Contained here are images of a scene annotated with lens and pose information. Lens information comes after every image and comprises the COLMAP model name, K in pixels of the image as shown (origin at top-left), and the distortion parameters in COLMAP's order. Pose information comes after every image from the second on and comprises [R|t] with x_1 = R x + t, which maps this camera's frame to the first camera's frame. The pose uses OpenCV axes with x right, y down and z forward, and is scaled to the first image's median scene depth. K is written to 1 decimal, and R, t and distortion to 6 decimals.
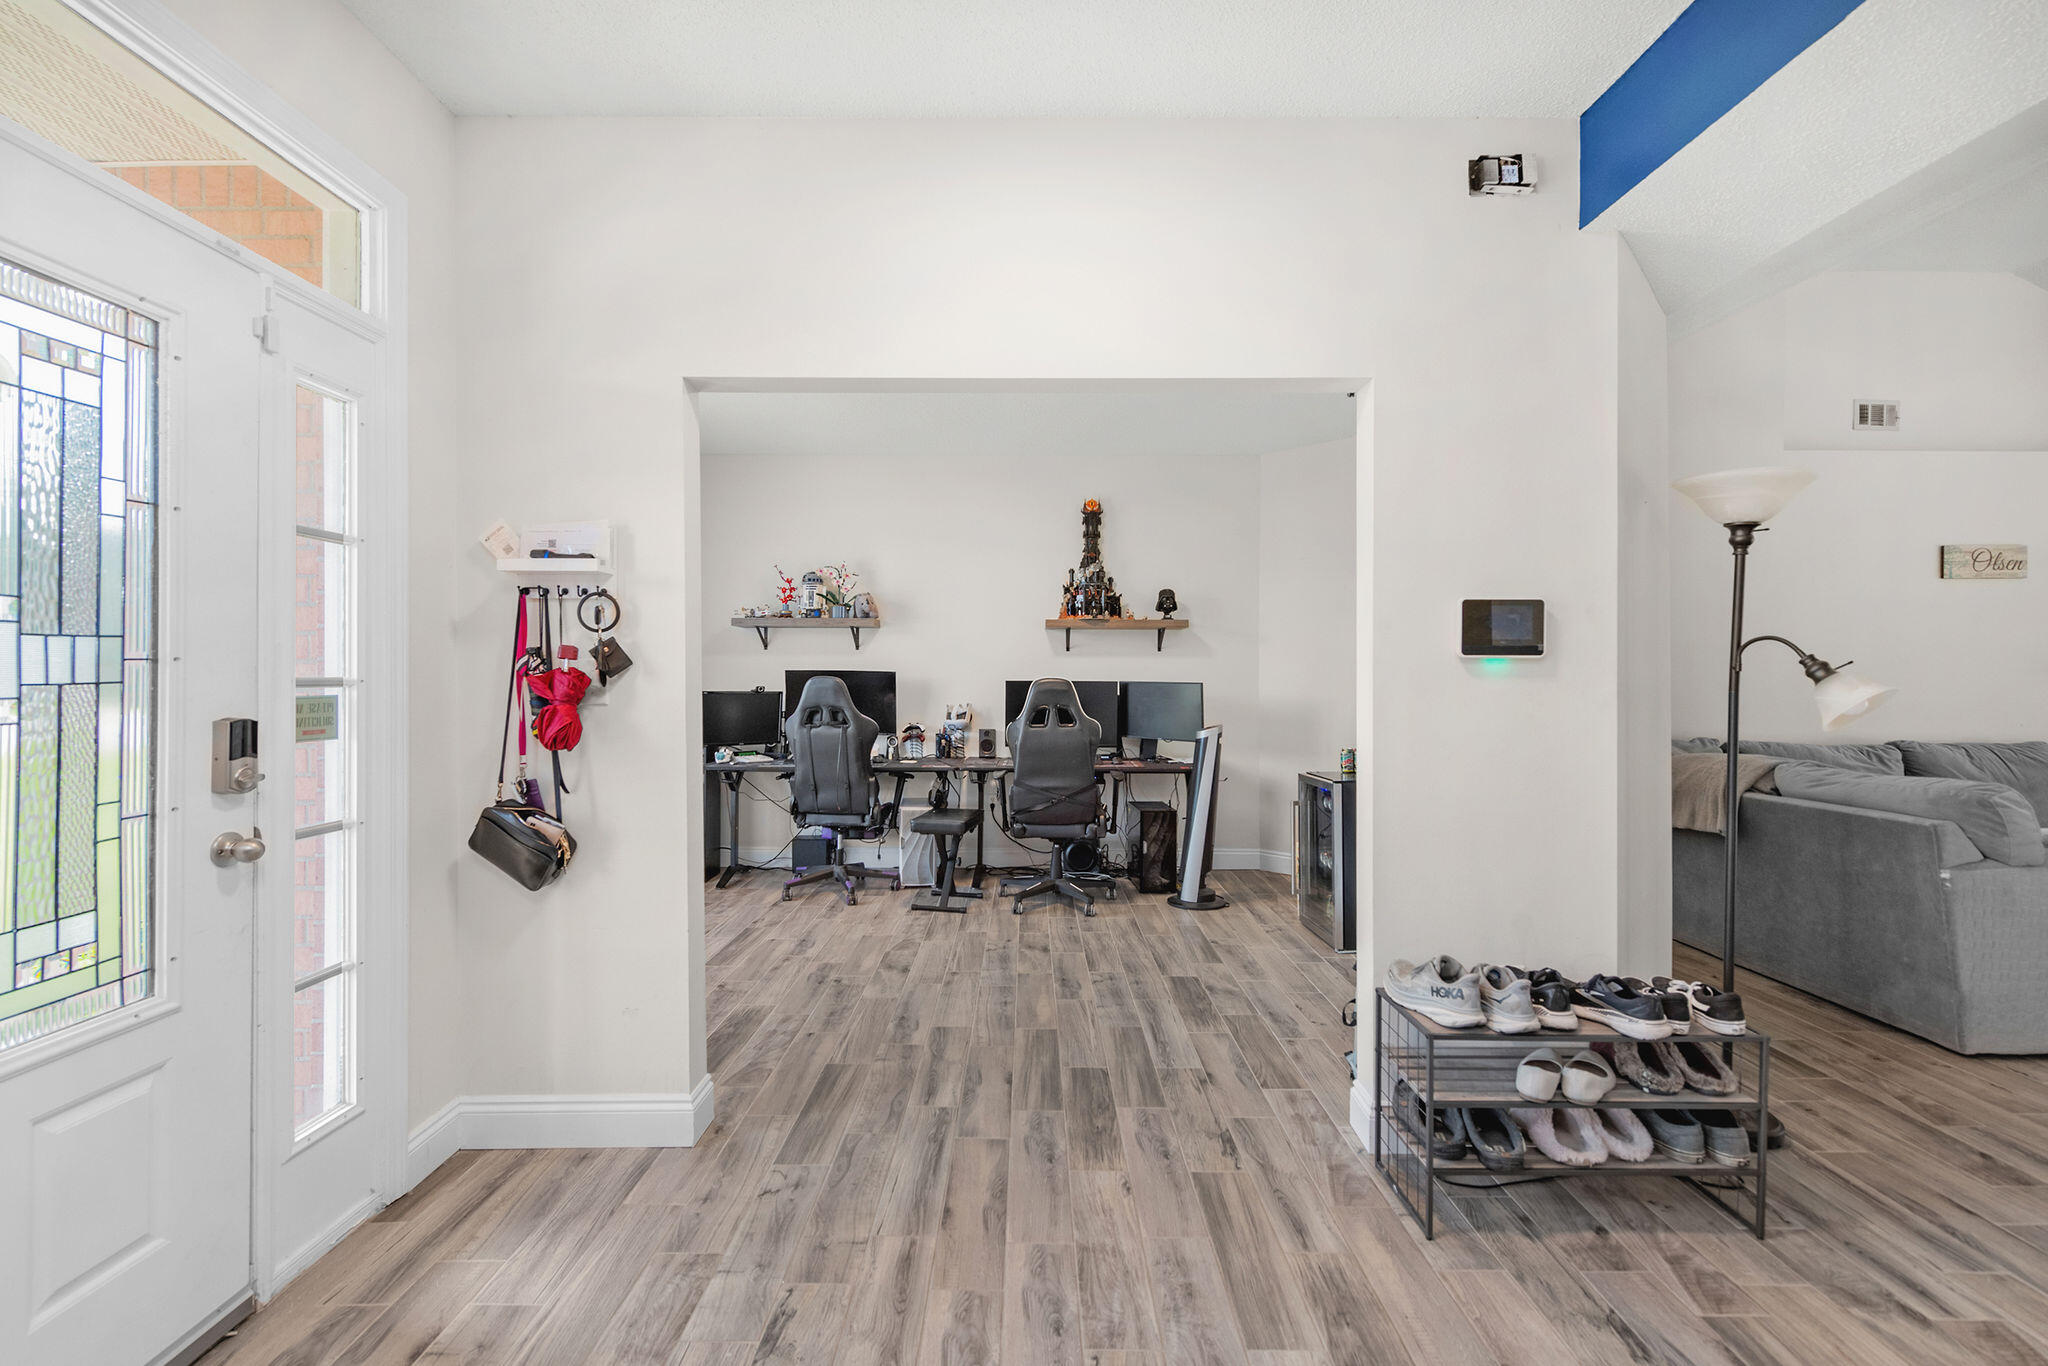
lens RADIAL K [[886.5, 0, 1034.8], [0, 886.5, 674.4], [0, 0, 1]] dist [-0.008006, 0.000522]
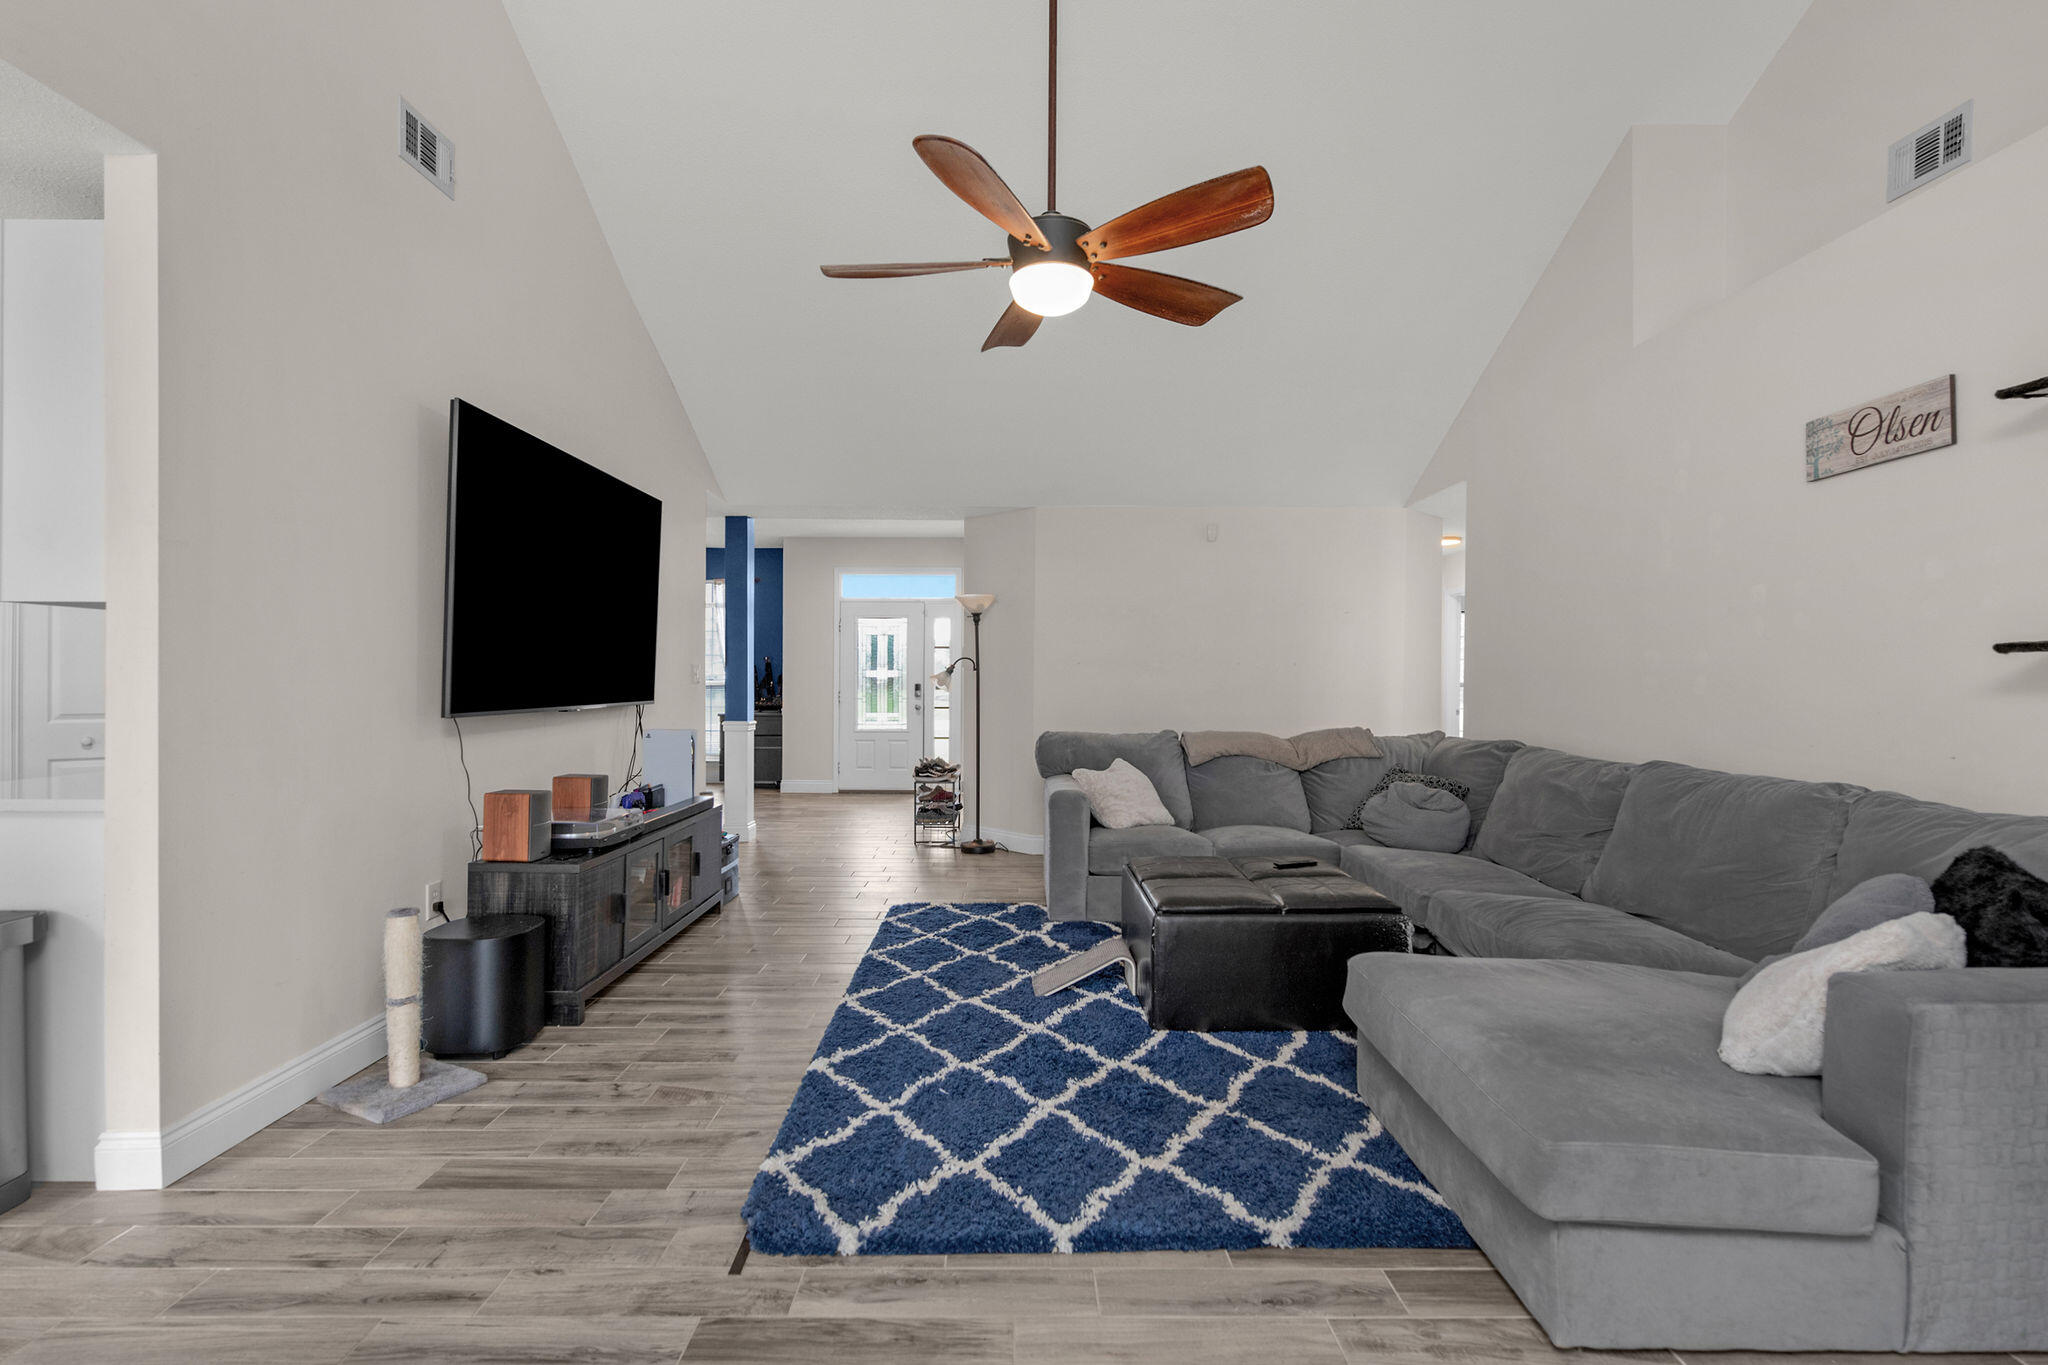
lens RADIAL K [[959.8, 0, 1013.1], [0, 959.8, 680.7], [0, 0, 1]] dist [0.002568, -0.001728]
pose [[0.010623, 0.001032, -0.999943, 3.492642], [0.002459, 0.999996, 0.001059, 0.018163], [0.999941, -0.002470, 0.010620, 1.113916]]
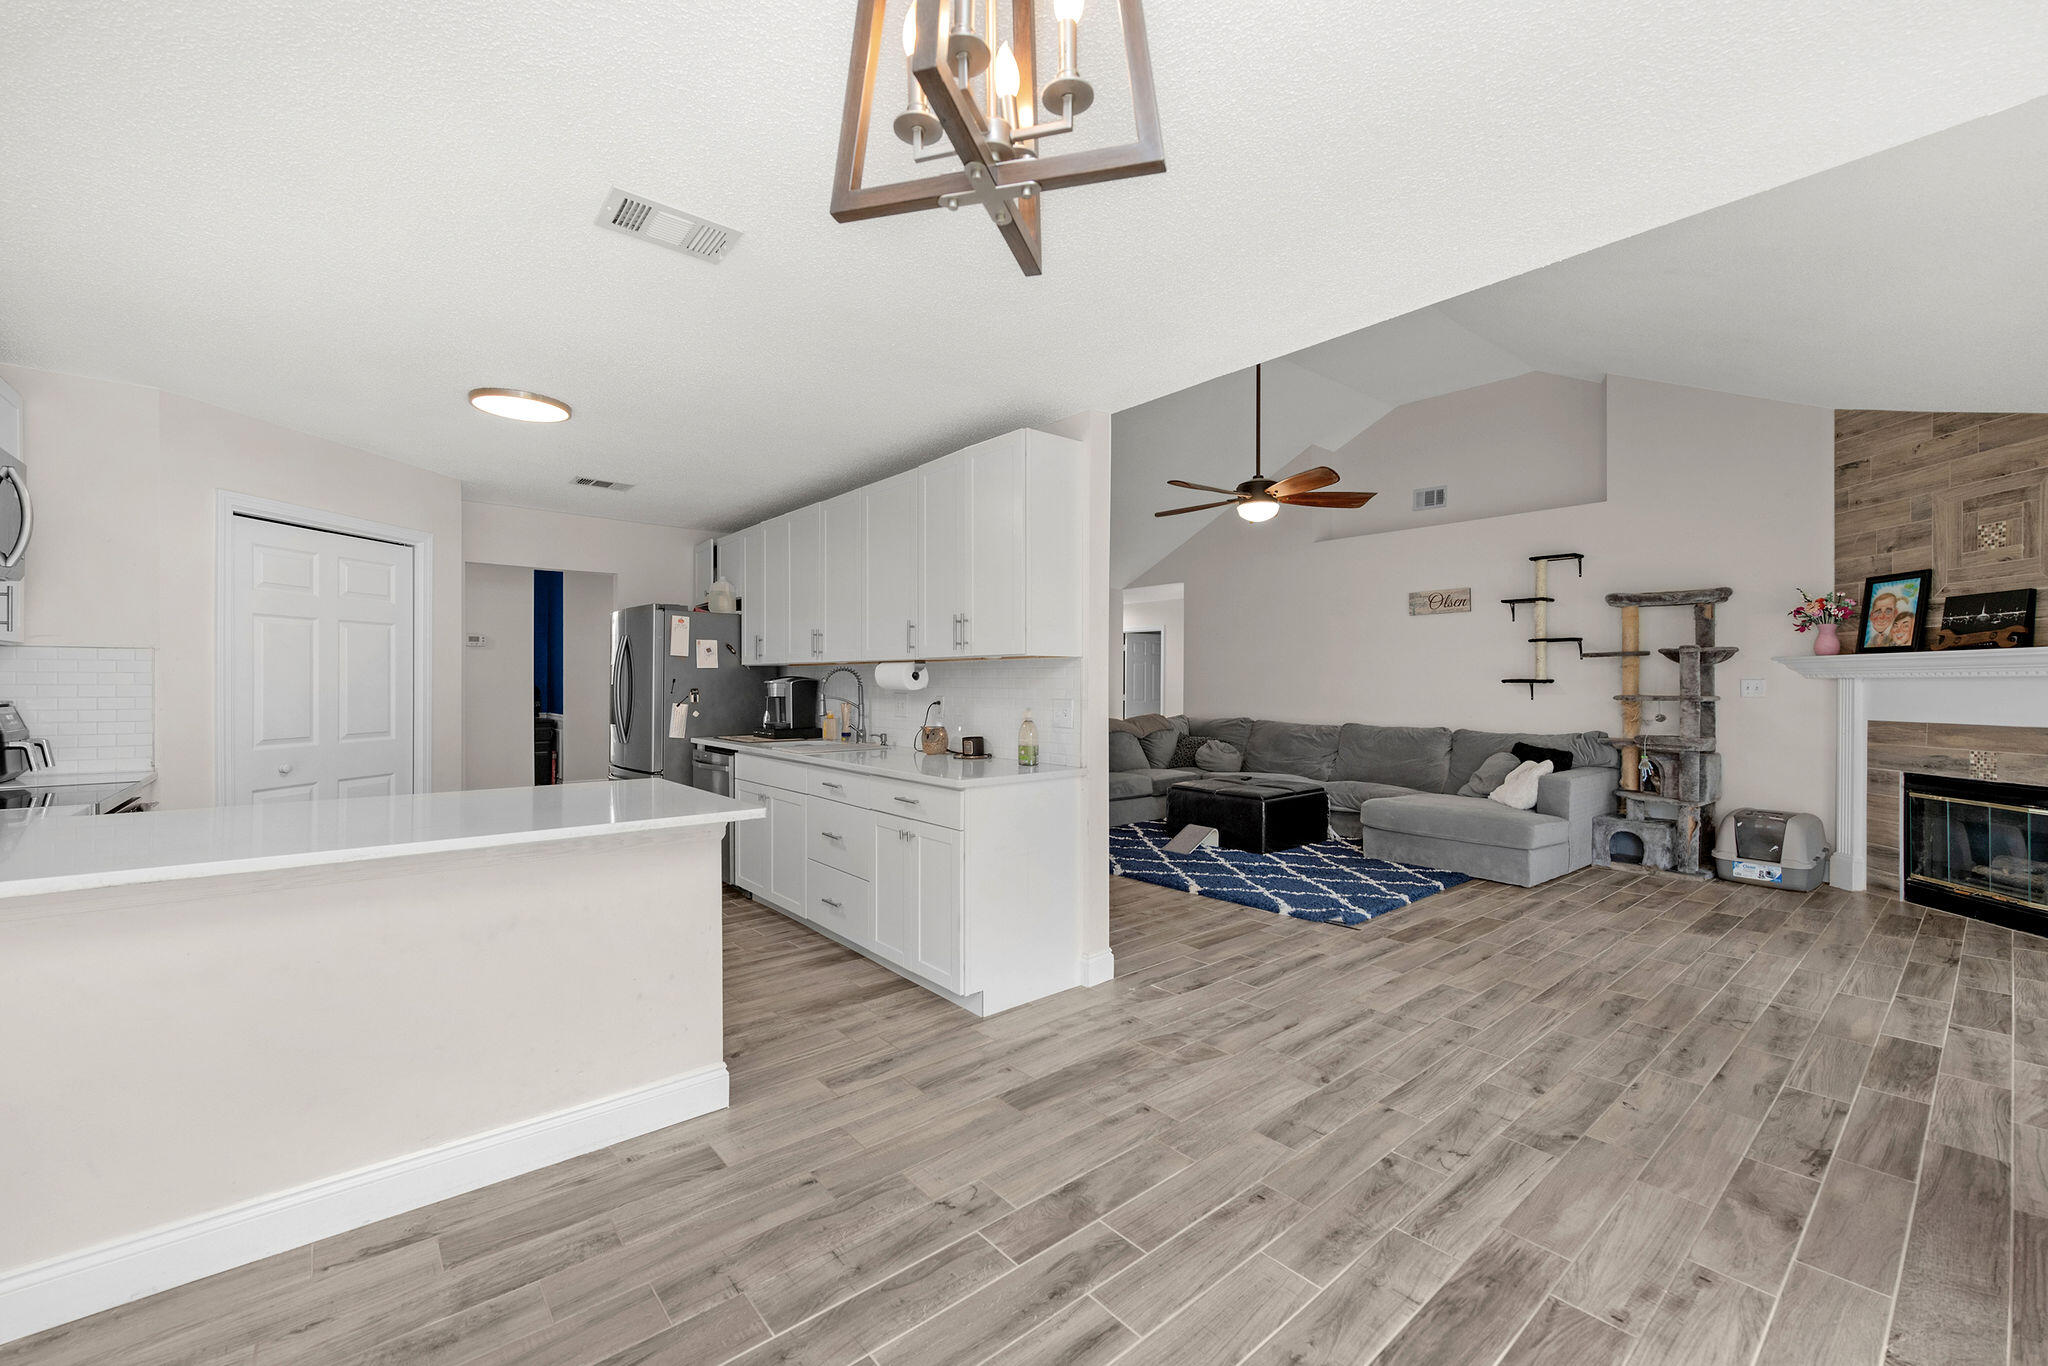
lens RADIAL K [[807.1, 0, 1004.6], [0, 807.1, 683.7], [0, 0, 1]] dist [-0.000024, -0.000785]
pose [[0.631641, 0.002797, -0.775256, 3.538868], [0.003040, 0.999977, 0.006085, -0.021248], [0.775255, -0.006200, 0.631618, -0.718587]]
